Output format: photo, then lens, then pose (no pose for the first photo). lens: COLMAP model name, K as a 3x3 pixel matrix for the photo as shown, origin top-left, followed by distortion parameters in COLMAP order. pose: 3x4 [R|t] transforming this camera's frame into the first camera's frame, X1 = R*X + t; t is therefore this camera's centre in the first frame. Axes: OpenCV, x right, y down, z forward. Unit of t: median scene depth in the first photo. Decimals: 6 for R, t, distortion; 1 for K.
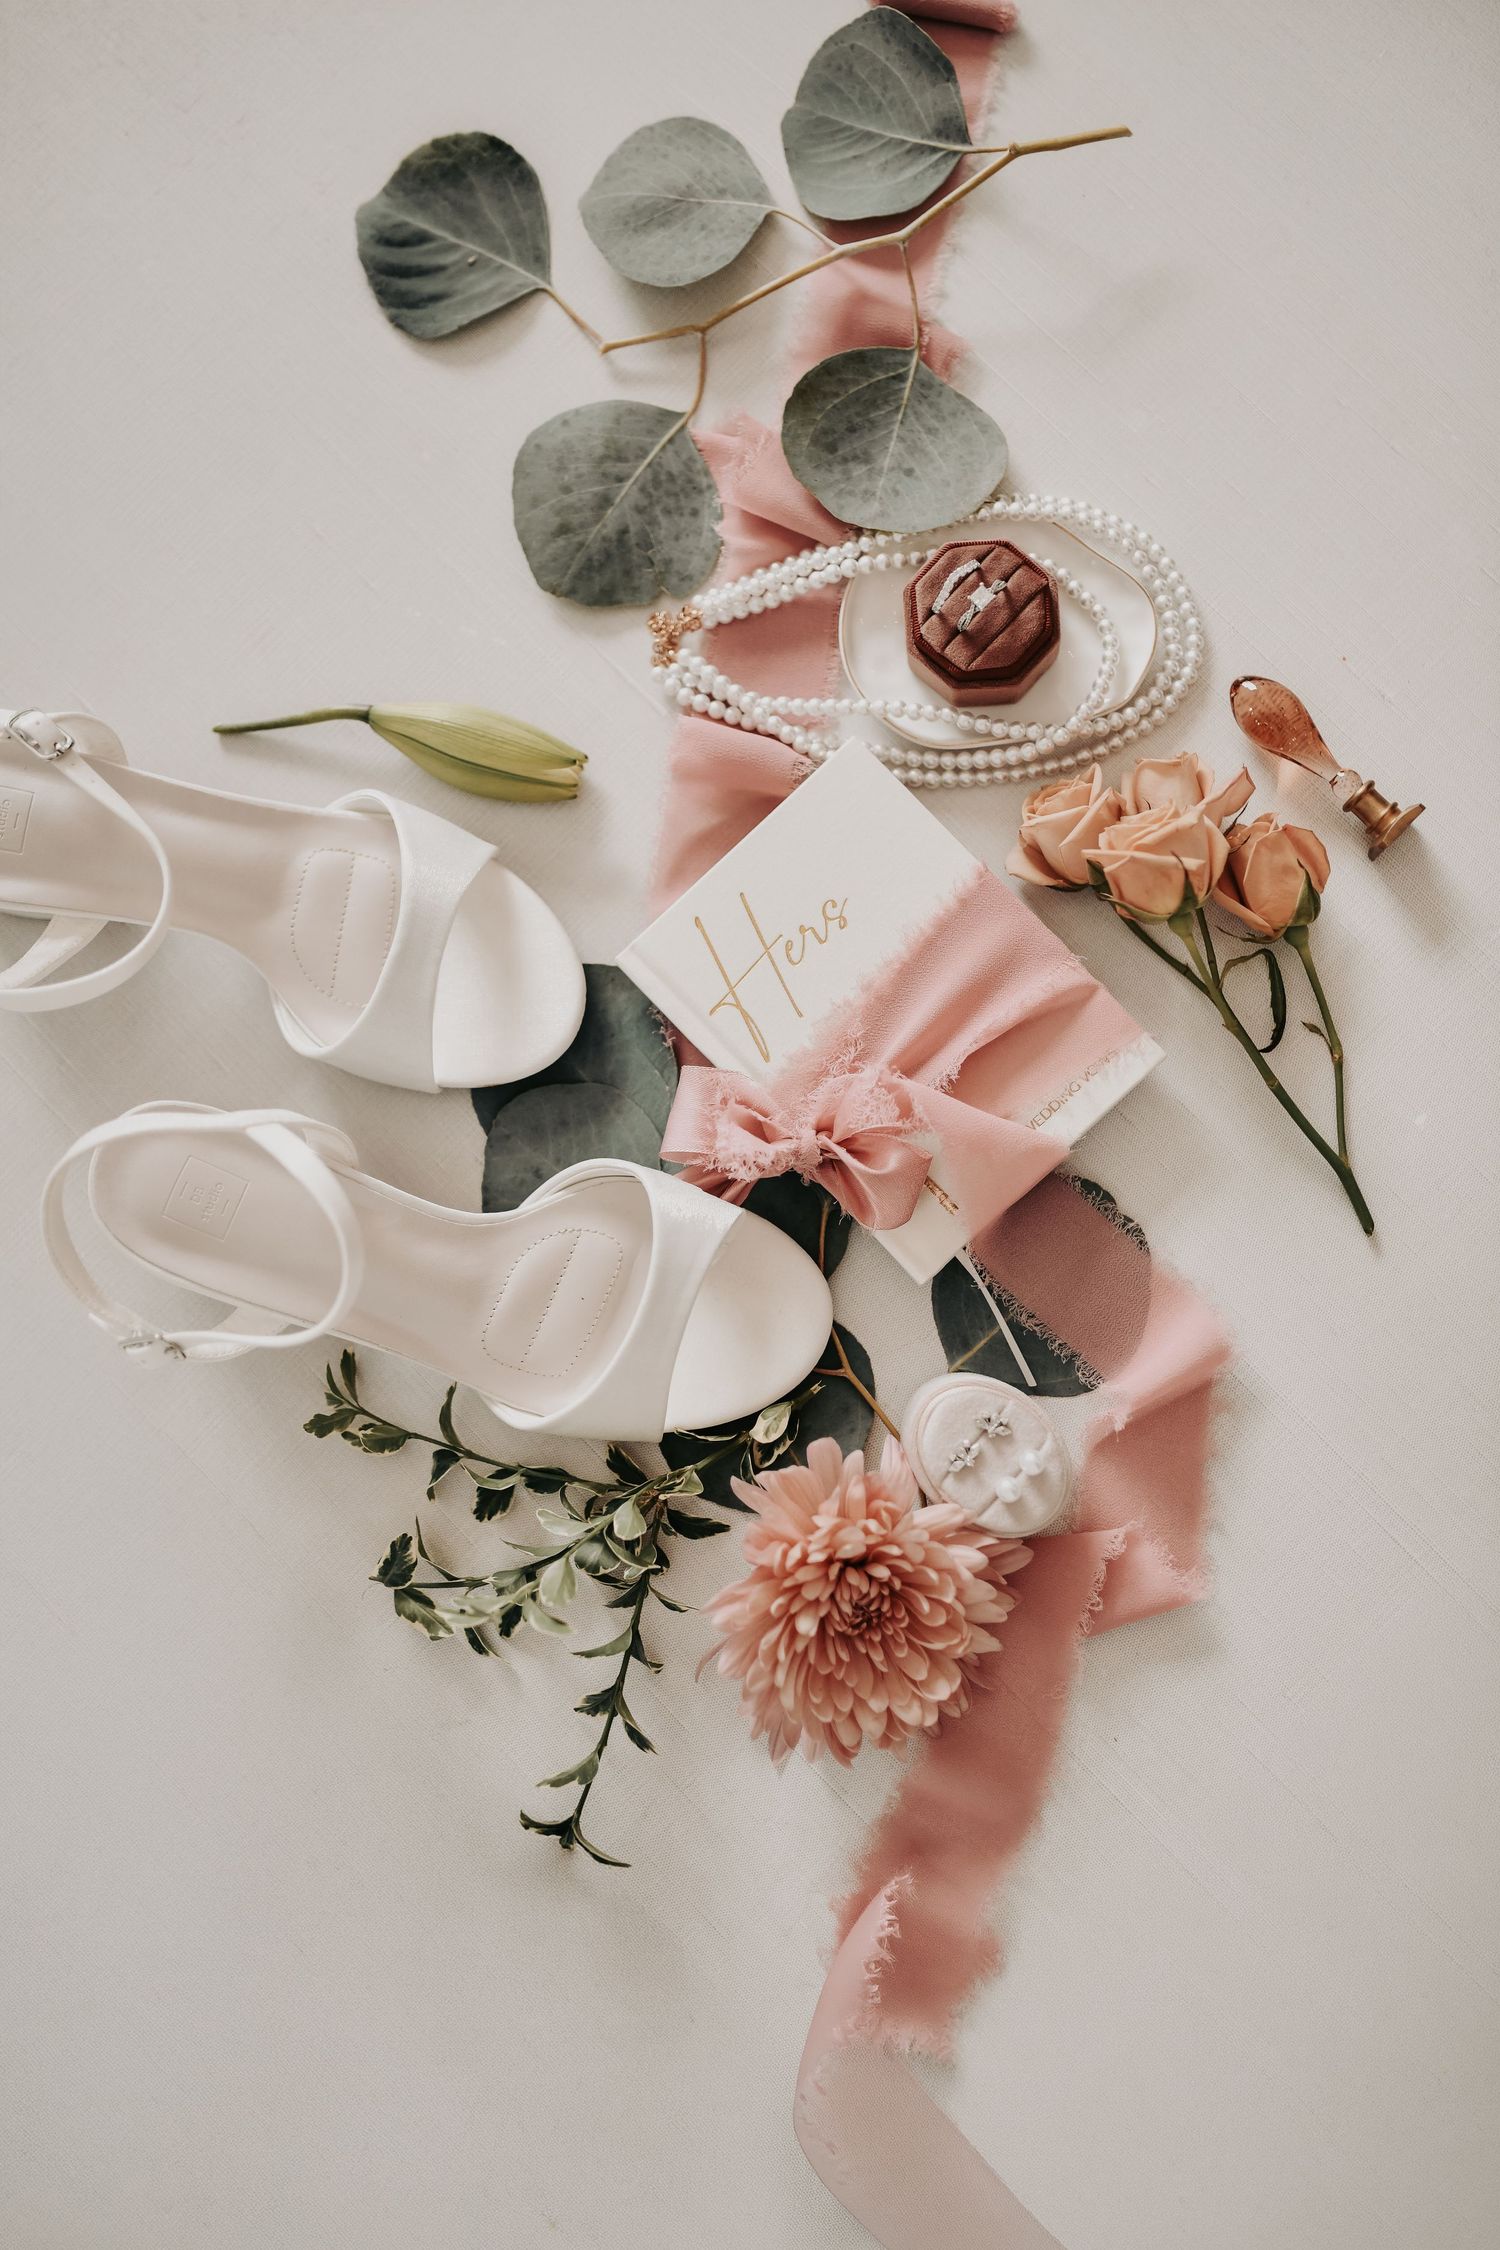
lens RADIAL K [[2090.4, 0, 750.0], [0, 2090.4, 1125.0], [0, 0, 1]] dist [0.003633, 0.001070]
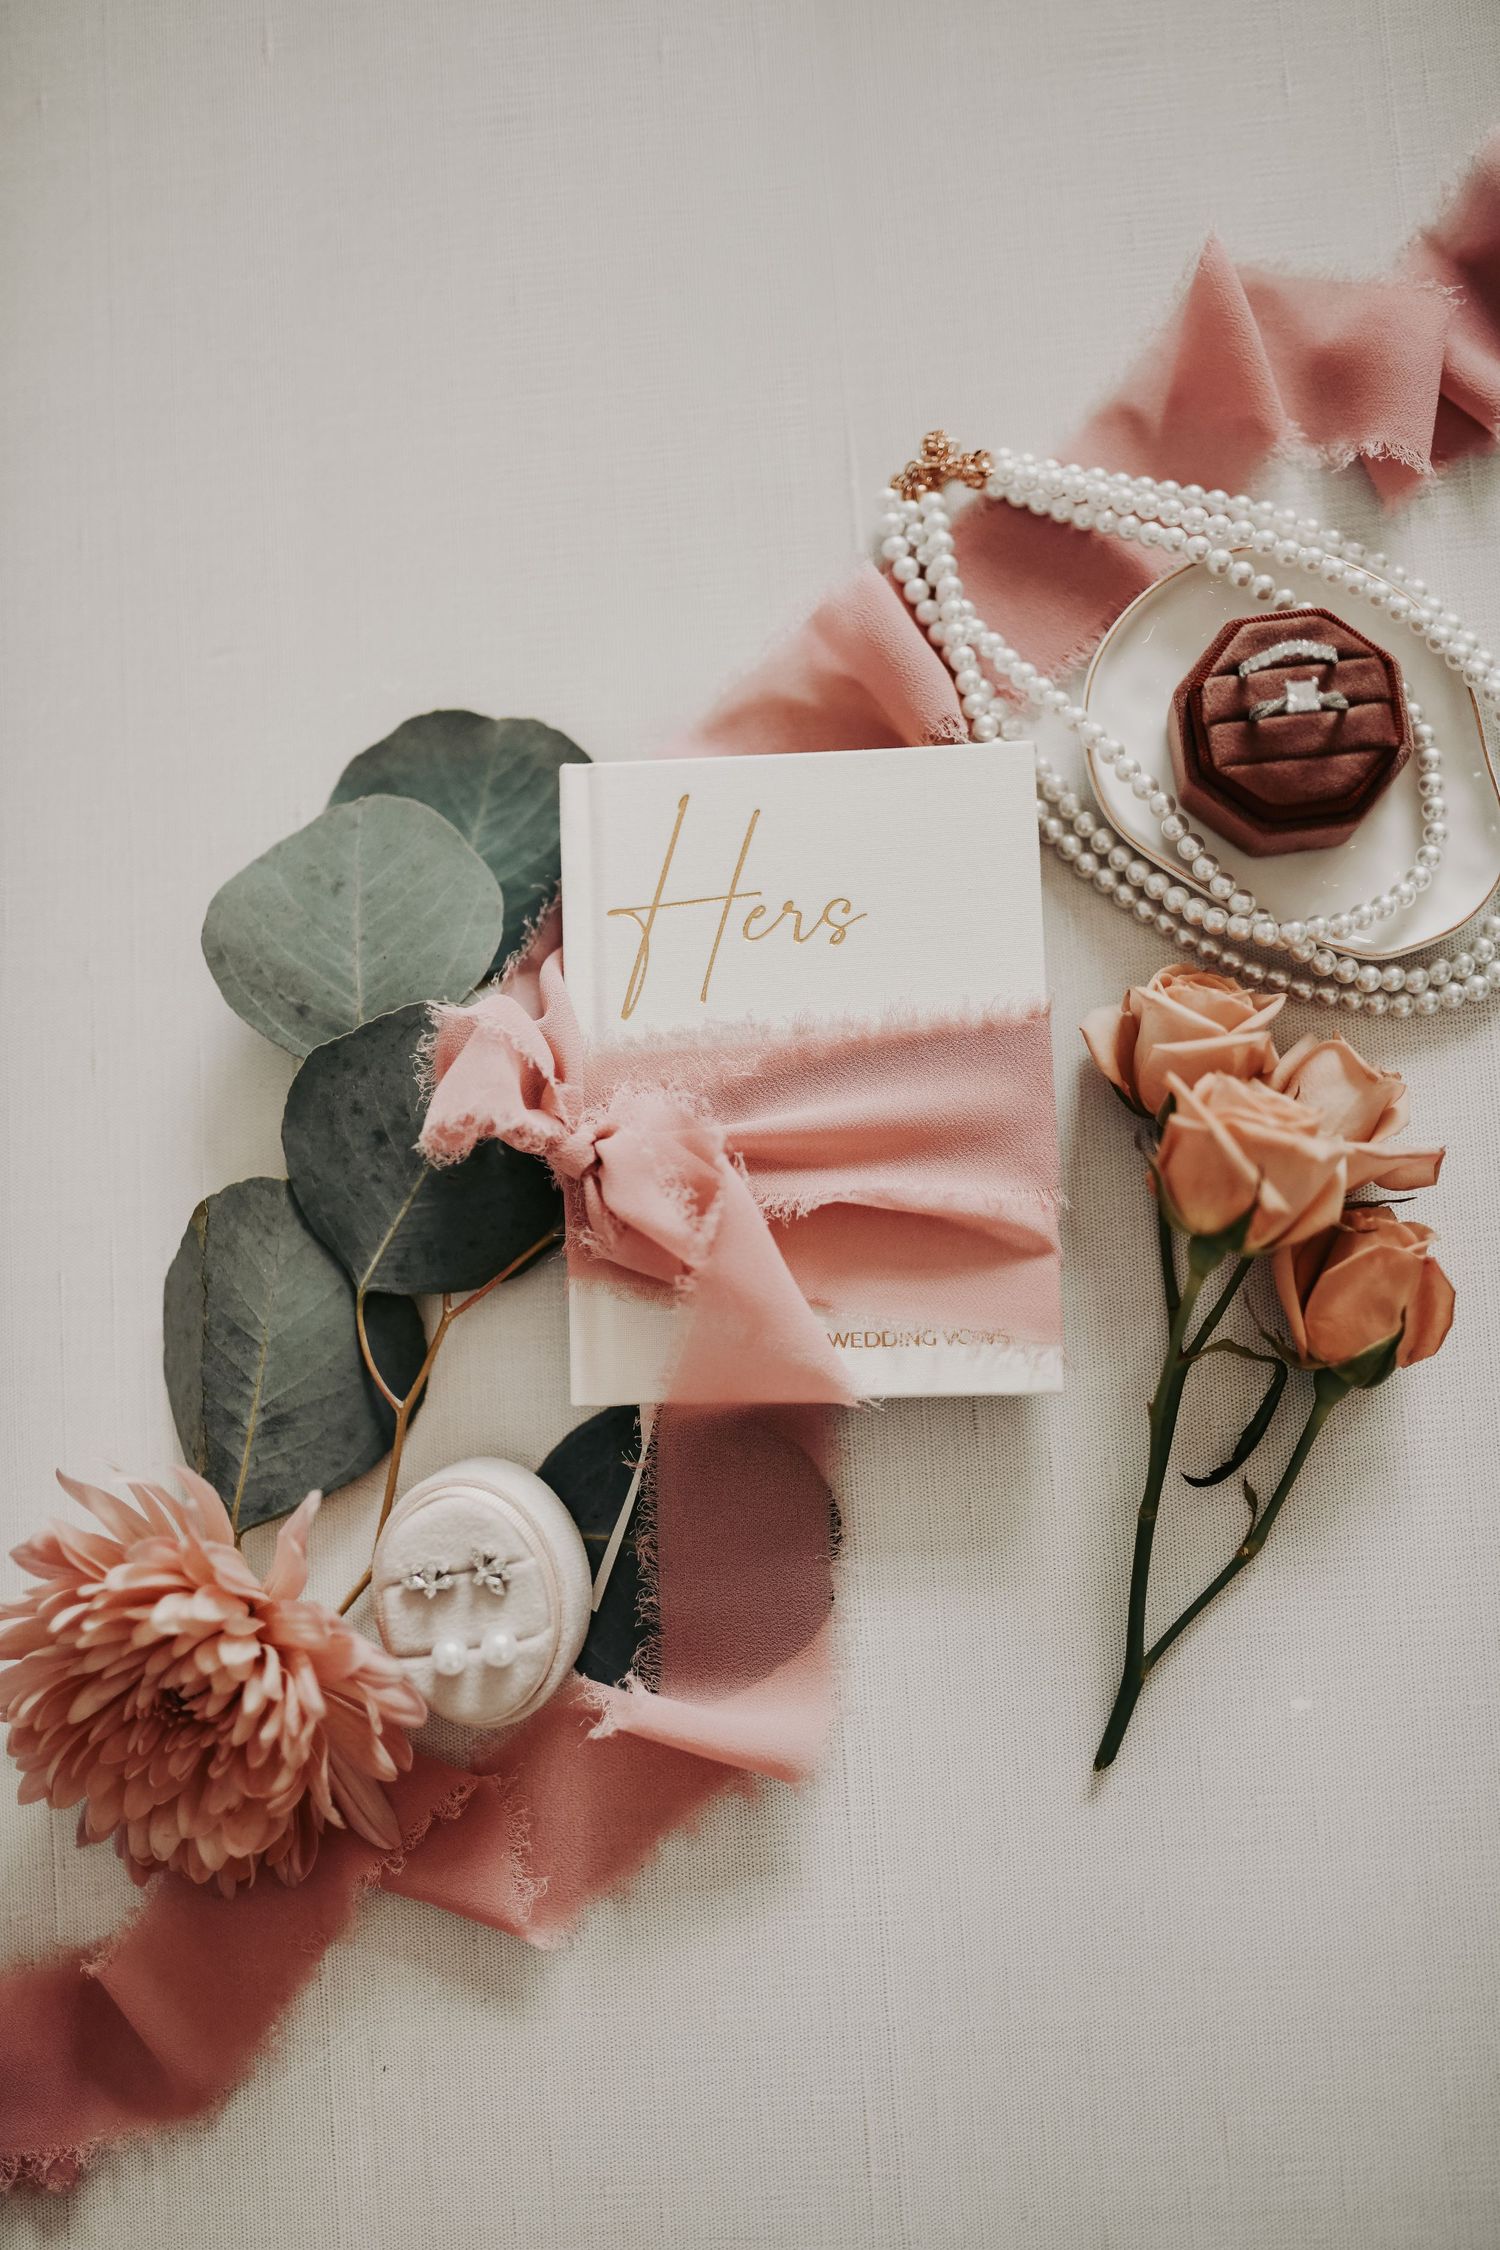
lens RADIAL K [[2243.9, 0, 750.0], [0, 2243.9, 1125.0], [0, 0, 1]] dist [0.005222, 0.001573]
pose [[0.759322, 0.647414, -0.065463, 0.108984], [-0.645422, 0.762130, 0.050873, -0.066990], [0.082827, 0.003622, 0.996557, 0.257349]]
